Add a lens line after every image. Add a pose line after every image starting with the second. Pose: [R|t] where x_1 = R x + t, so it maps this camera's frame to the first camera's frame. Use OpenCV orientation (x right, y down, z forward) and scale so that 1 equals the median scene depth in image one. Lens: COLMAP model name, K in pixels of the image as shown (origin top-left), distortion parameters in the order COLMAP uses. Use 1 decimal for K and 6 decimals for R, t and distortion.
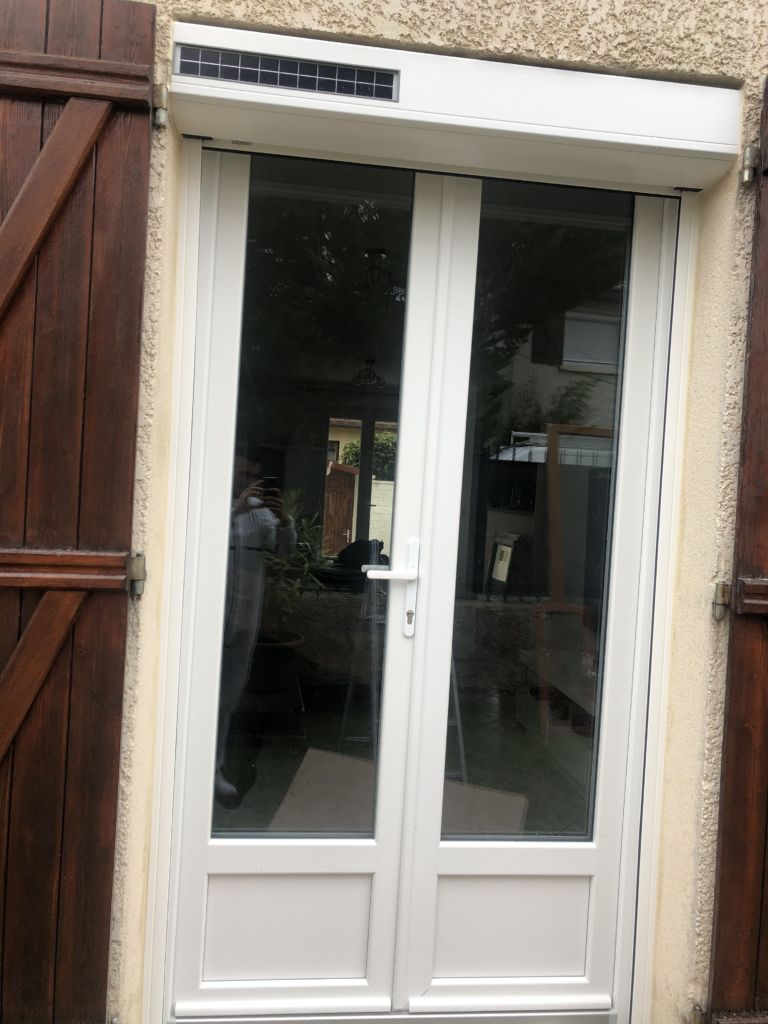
lens RADIAL K [[826.1, 0, 392.5], [0, 826.1, 504.8], [0, 0, 1]] dist [0.040782, -0.037286]
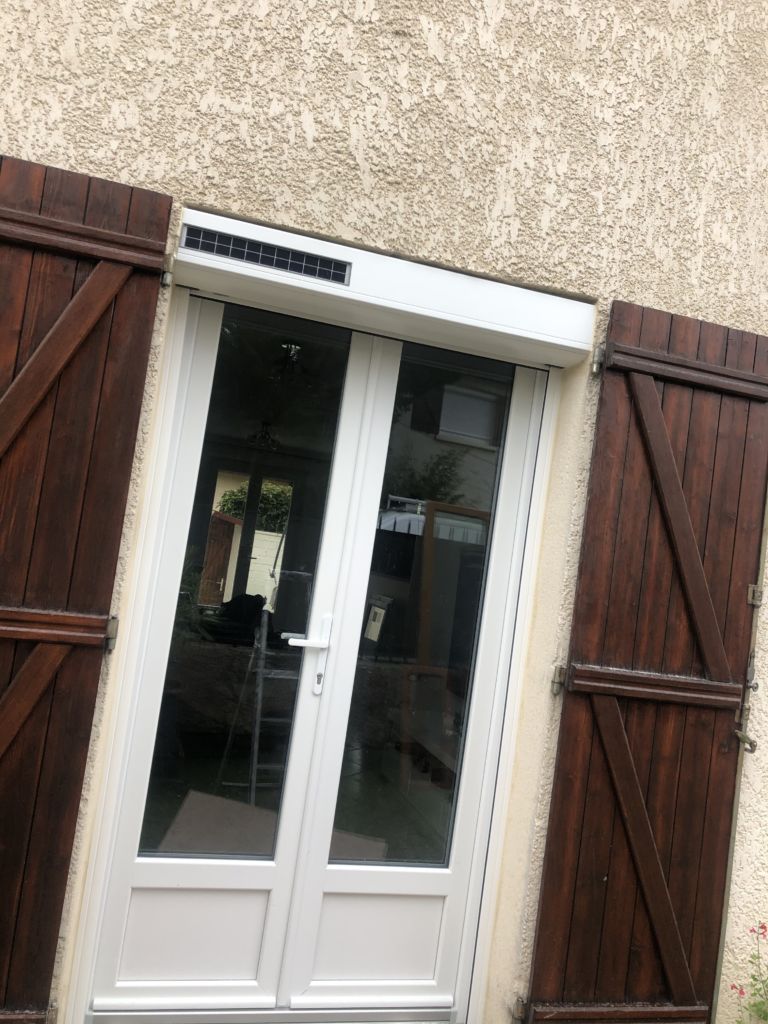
lens RADIAL K [[826.1, 0, 386.5], [0, 826.1, 503.9], [0, 0, 1]] dist [0.040782, -0.037286]
pose [[0.985166, 0.087806, 0.147442, -0.092777], [-0.078658, 0.994663, -0.066775, -0.053216], [-0.152518, 0.054187, 0.986814, -0.275341]]
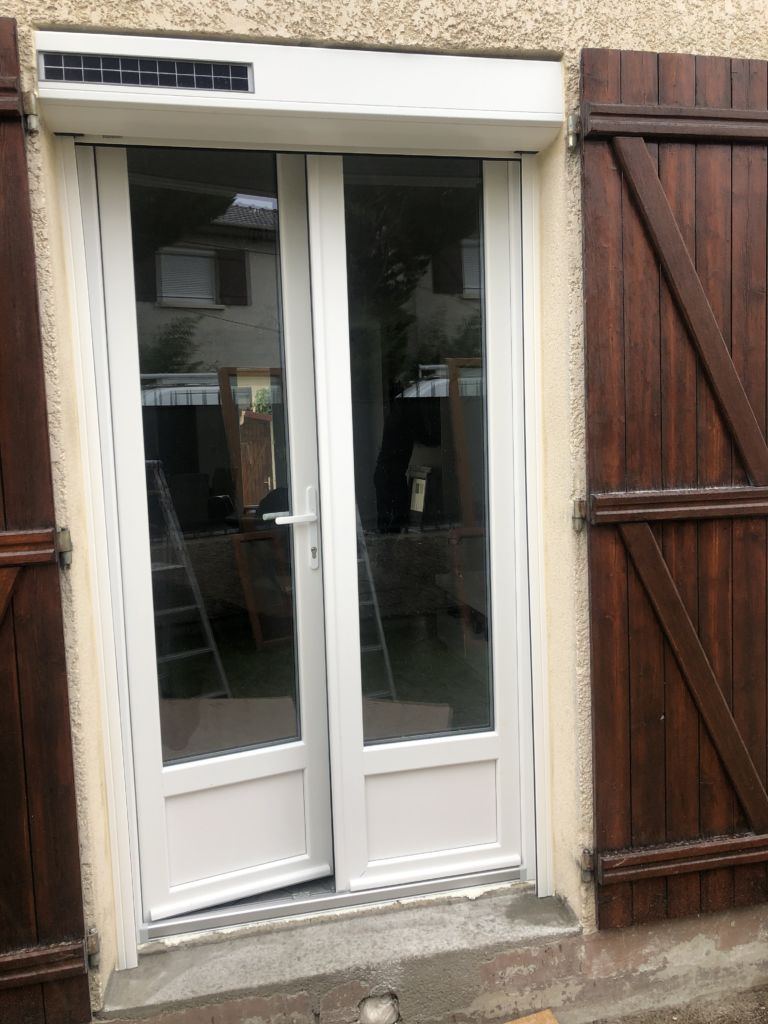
lens RADIAL K [[826.1, 0, 391.6], [0, 826.1, 503.3], [0, 0, 1]] dist [0.040782, -0.037286]
pose [[0.991020, -0.102344, 0.086054, 0.034331], [0.095646, 0.992303, 0.078654, -0.017777], [-0.093441, -0.069717, 0.993181, -0.131824]]
